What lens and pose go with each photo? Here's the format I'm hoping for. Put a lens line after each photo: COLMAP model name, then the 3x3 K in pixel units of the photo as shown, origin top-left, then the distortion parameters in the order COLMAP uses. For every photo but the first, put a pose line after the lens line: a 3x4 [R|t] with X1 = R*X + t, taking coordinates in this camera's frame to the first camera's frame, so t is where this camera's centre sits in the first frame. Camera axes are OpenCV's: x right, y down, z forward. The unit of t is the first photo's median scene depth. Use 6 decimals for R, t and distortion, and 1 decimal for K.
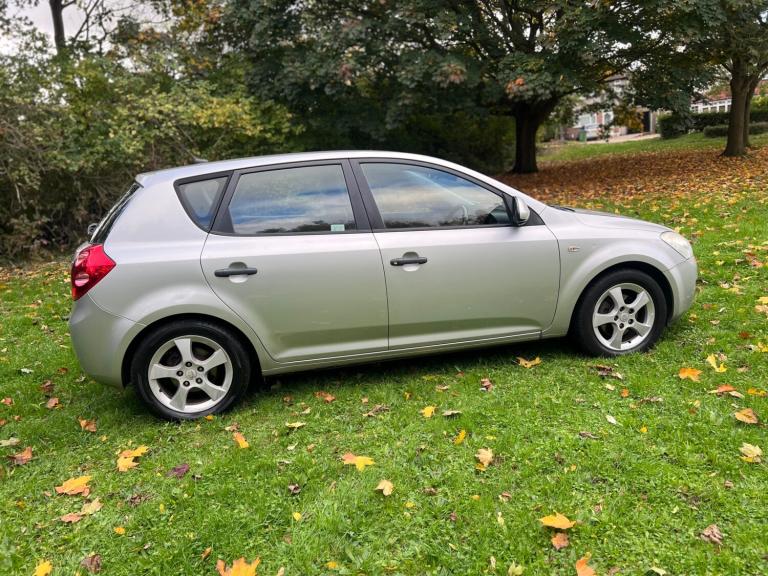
lens RADIAL K [[594.1, 0, 384.0], [0, 594.1, 291.7], [0, 0, 1]] dist [0.011548, -0.002917]
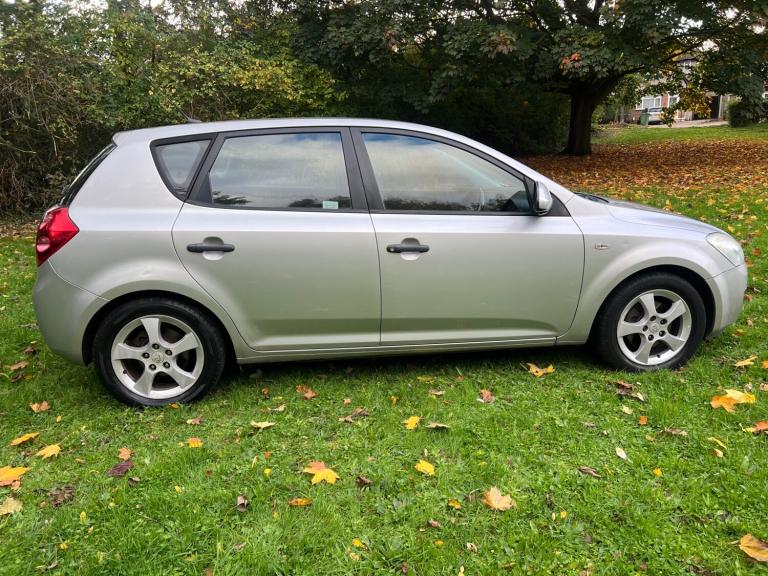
lens RADIAL K [[593.2, 0, 386.0], [0, 593.2, 296.5], [0, 0, 1]] dist [0.010747, -0.004190]
pose [[0.995230, 0.072634, -0.065129, 0.064804], [-0.069151, 0.996131, 0.054227, -0.023303], [0.068816, -0.049464, 0.996402, 0.106402]]
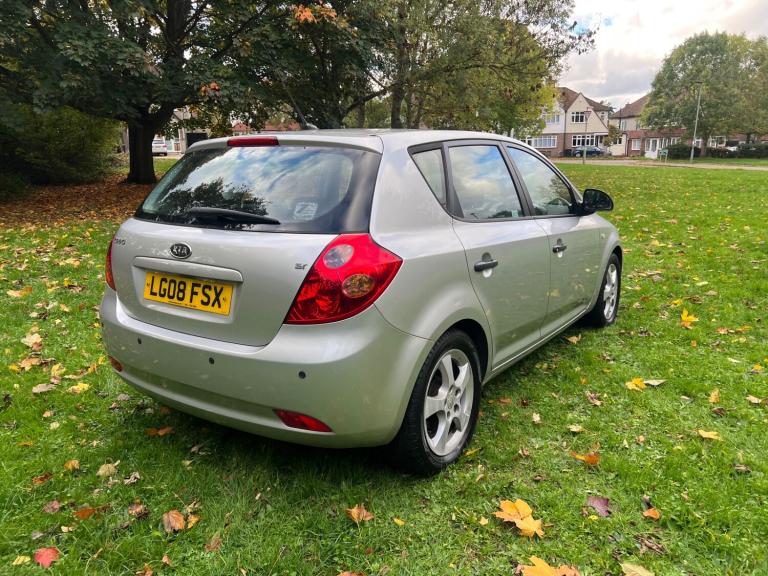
lens RADIAL K [[574.7, 0, 391.7], [0, 574.7, 289.0], [0, 0, 1]] dist [0.051661, -0.039606]
pose [[0.737831, -0.074962, 0.670811, -0.751096], [0.091905, 0.995716, 0.010182, -0.017123], [-0.668700, 0.054139, 0.741559, 0.424128]]
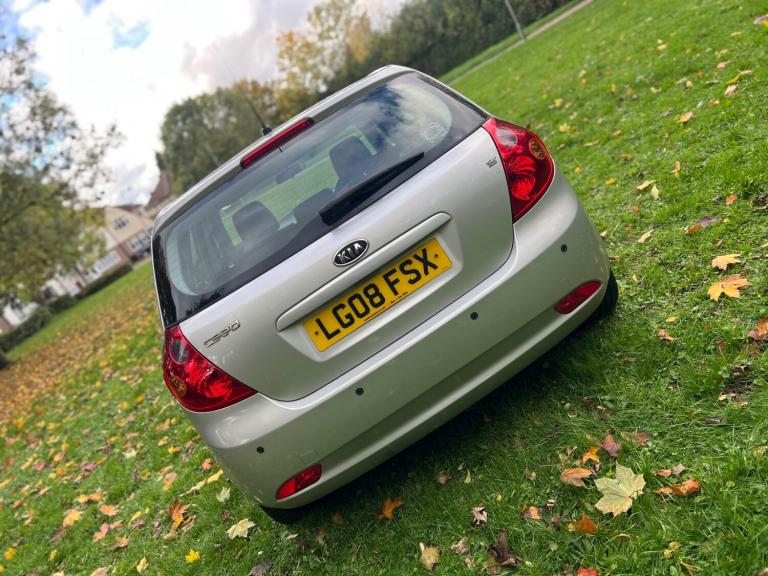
lens RADIAL K [[580.9, 0, 387.4], [0, 580.9, 301.0], [0, 0, 1]] dist [0.024474, -0.007505]
pose [[0.076584, -0.276763, 0.957882, -0.988339], [0.683460, 0.714058, 0.151671, -0.094169], [-0.725960, 0.643058, 0.243842, 0.892355]]
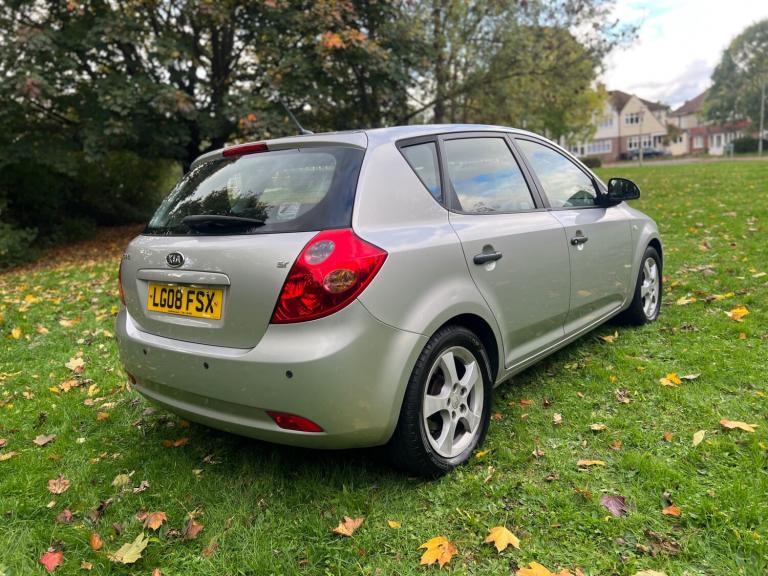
lens RADIAL K [[580.1, 0, 386.0], [0, 580.1, 292.8], [0, 0, 1]] dist [0.029643, -0.009013]
pose [[0.801586, -0.097845, 0.589818, -0.695103], [0.144635, 0.988951, -0.032508, 0.015713], [-0.580121, 0.111366, 0.806881, 0.392874]]
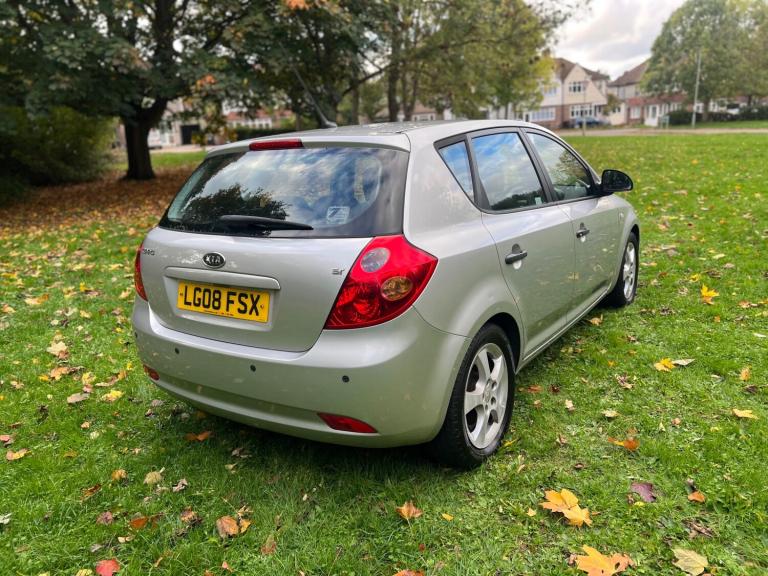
lens RADIAL K [[573.8, 0, 391.8], [0, 573.8, 297.2], [0, 0, 1]] dist [0.055336, -0.043689]
pose [[0.735644, -0.142301, 0.662253, -0.773265], [0.142878, 0.988285, 0.053645, -0.038245], [-0.662128, 0.055158, 0.747358, 0.445043]]
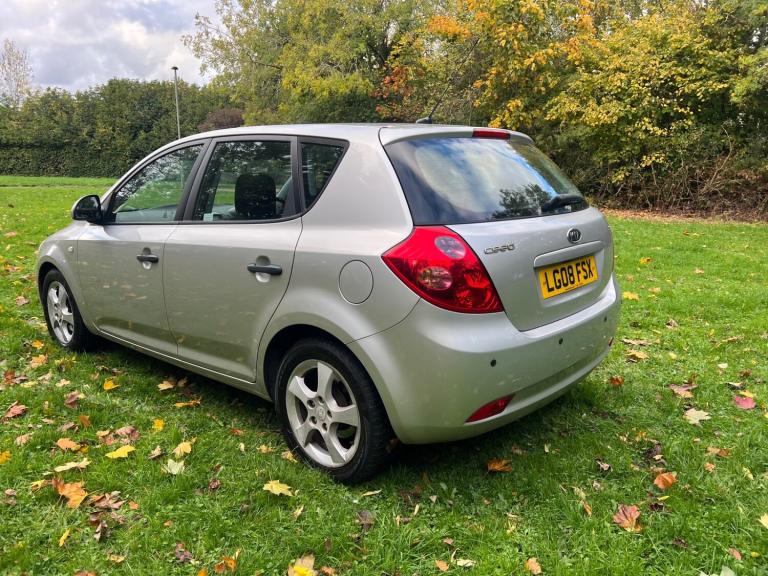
lens RADIAL K [[573.8, 0, 391.8], [0, 573.8, 297.2], [0, 0, 1]] dist [0.055336, -0.043689]
pose [[-0.565728, -0.097204, 0.818843, -0.918270], [0.221615, 0.938569, 0.264528, -0.217795], [-0.794253, 0.331119, -0.509433, 1.508012]]
